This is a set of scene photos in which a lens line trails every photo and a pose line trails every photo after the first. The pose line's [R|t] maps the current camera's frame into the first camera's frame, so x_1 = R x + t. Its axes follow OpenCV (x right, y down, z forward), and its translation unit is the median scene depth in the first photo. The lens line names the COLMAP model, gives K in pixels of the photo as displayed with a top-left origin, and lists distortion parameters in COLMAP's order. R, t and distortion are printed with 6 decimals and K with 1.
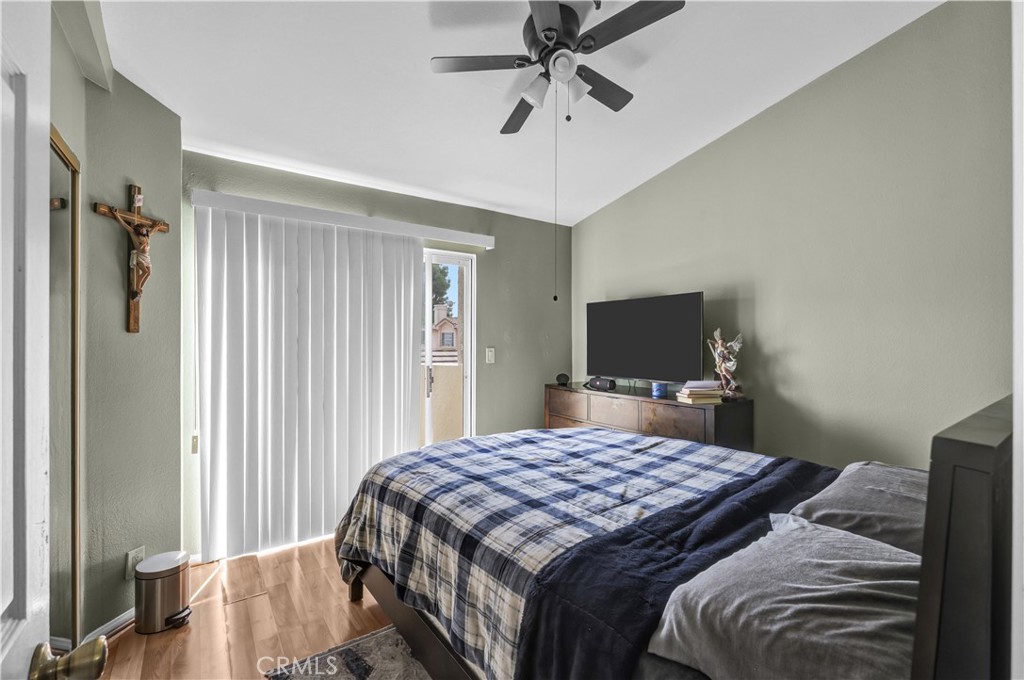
lens RADIAL K [[439.2, 0, 508.3], [0, 439.2, 353.5], [0, 0, 1]] dist [0.000487, -0.000175]
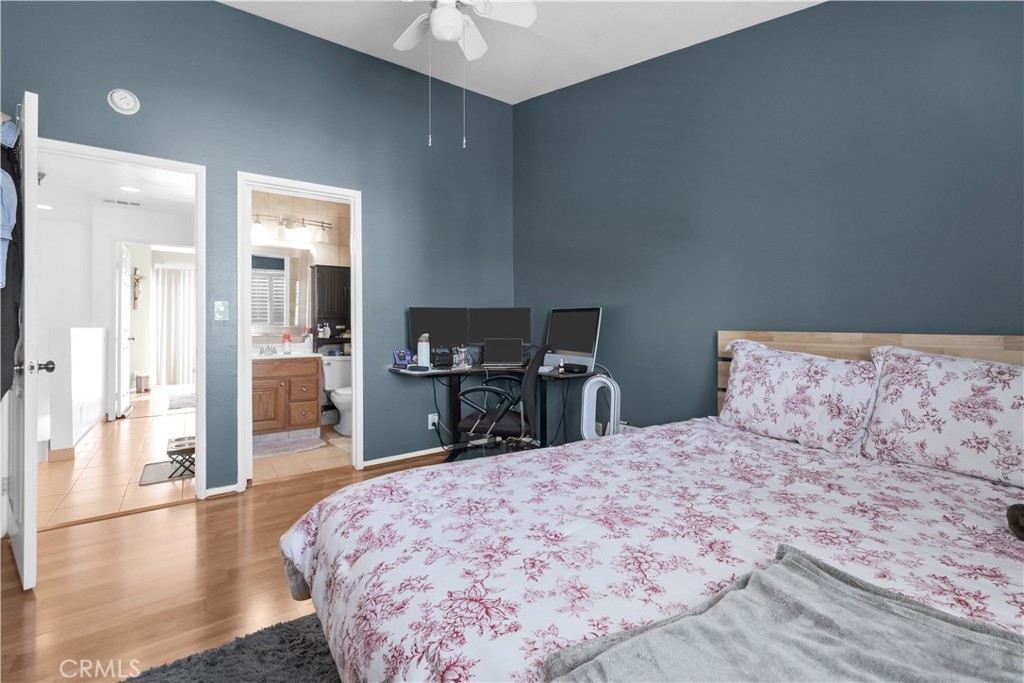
lens RADIAL K [[456.9, 0, 508.4], [0, 456.9, 322.5], [0, 0, 1]] dist [-0.001109, -0.000070]
pose [[0.999999, 0.001135, -0.000207, 2.158784], [-0.001135, 0.999995, -0.003048, 0.064845], [0.000204, 0.003048, 0.999995, -2.690362]]
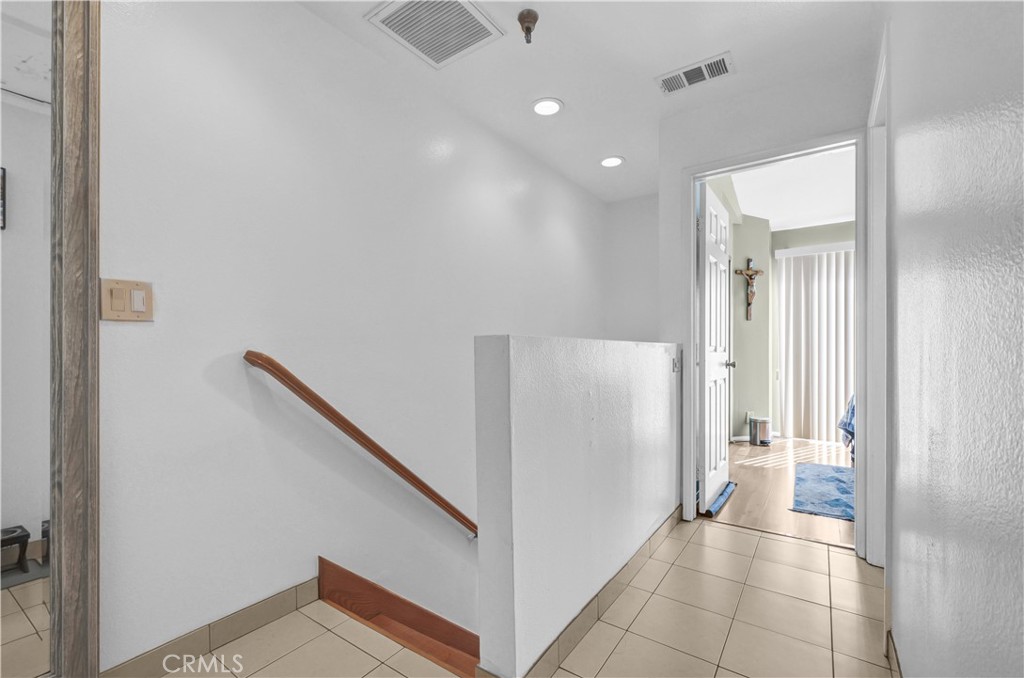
lens RADIAL K [[448.0, 0, 509.9], [0, 448.0, 349.5], [0, 0, 1]] dist [0.000796, 0.000019]
pose [[0.348246, 0.002165, -0.937401, 0.987050], [0.001469, 0.999995, 0.002856, 0.103004], [0.937402, -0.002371, 0.348241, -1.079743]]
